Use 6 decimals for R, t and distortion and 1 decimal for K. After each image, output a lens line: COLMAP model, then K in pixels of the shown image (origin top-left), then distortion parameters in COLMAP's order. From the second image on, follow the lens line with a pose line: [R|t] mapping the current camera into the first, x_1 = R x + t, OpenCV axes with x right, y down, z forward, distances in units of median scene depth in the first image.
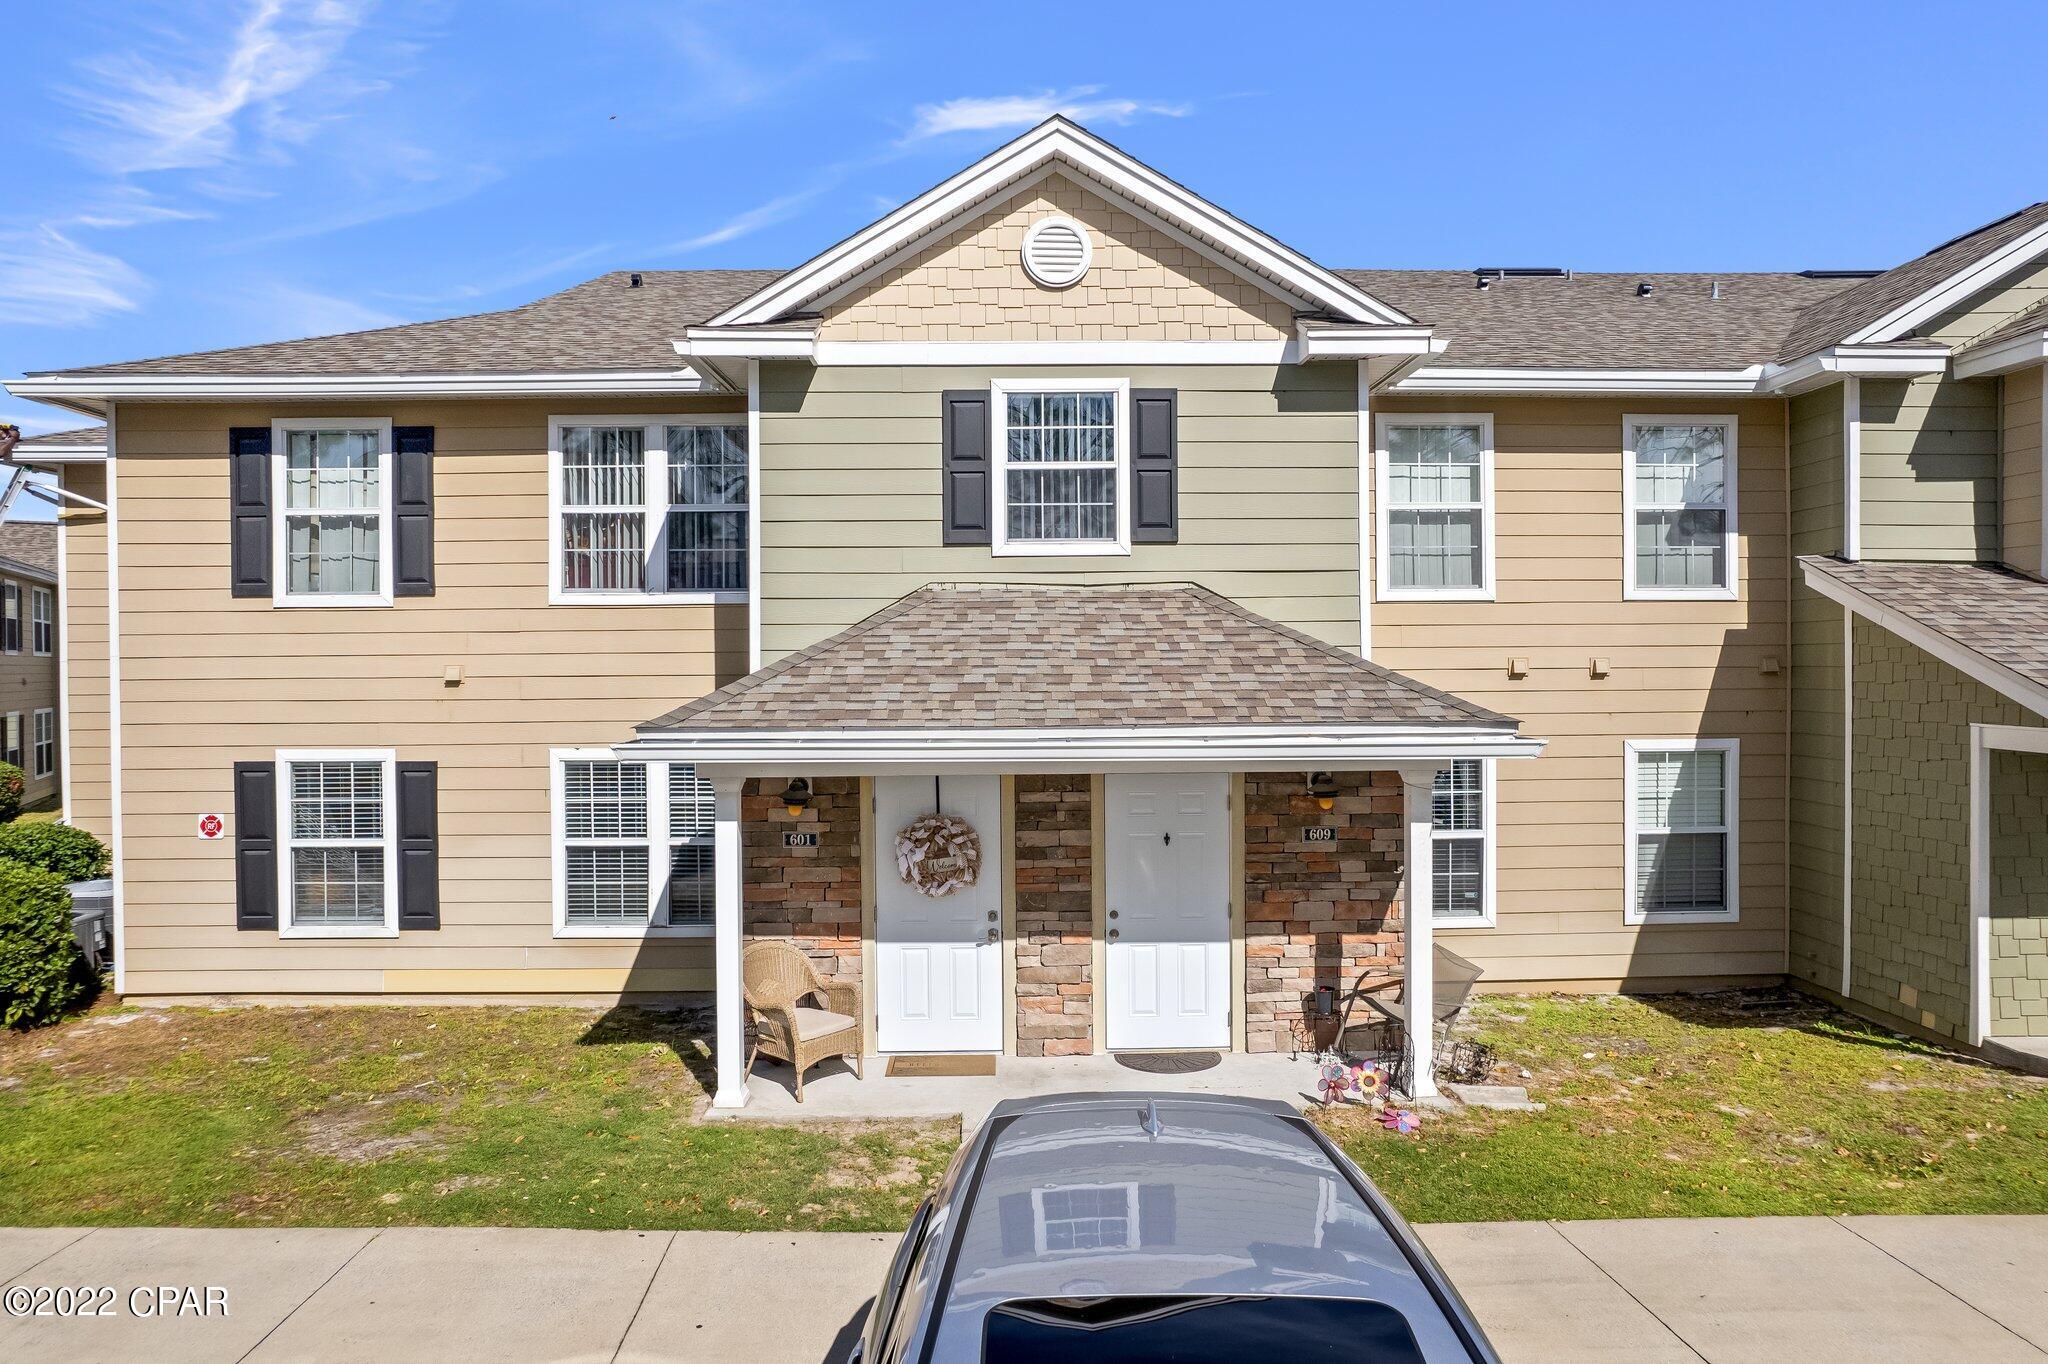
lens RADIAL K [[1301.0, 0, 1028.3], [0, 1301.0, 676.9], [0, 0, 1]] dist [-0.053896, 0.039765]
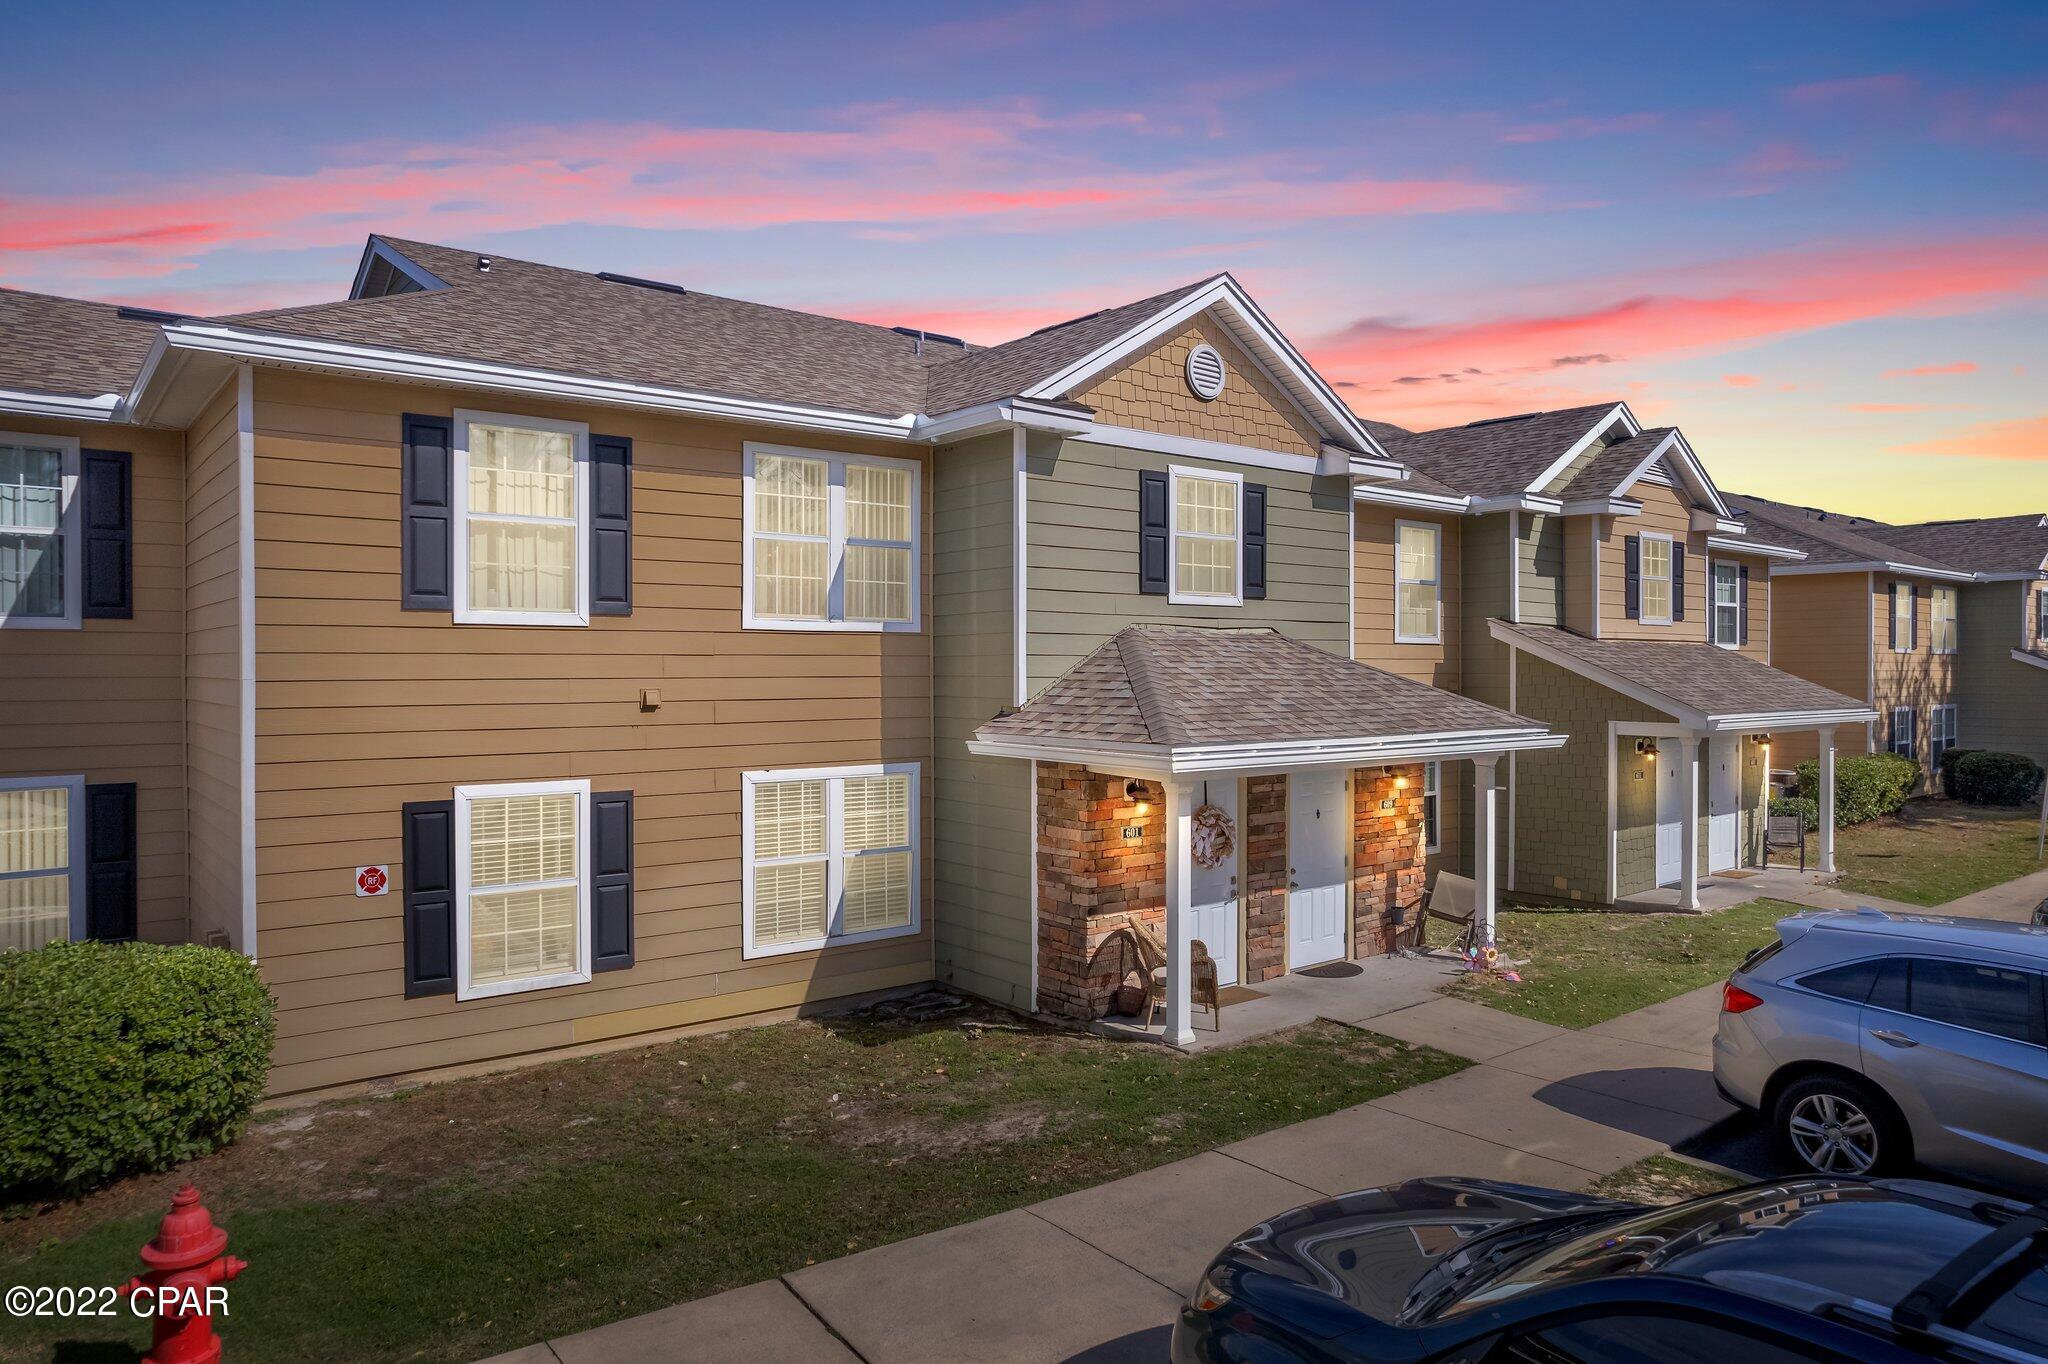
lens RADIAL K [[1301.0, 0, 1030.4], [0, 1301.0, 680.6], [0, 0, 1]] dist [-0.053896, 0.039765]
pose [[0.793941, 0.000549, 0.607994, -0.907836], [0.000490, 0.999999, -0.001543, -0.015654], [-0.607994, 0.001523, 0.793940, 0.070728]]
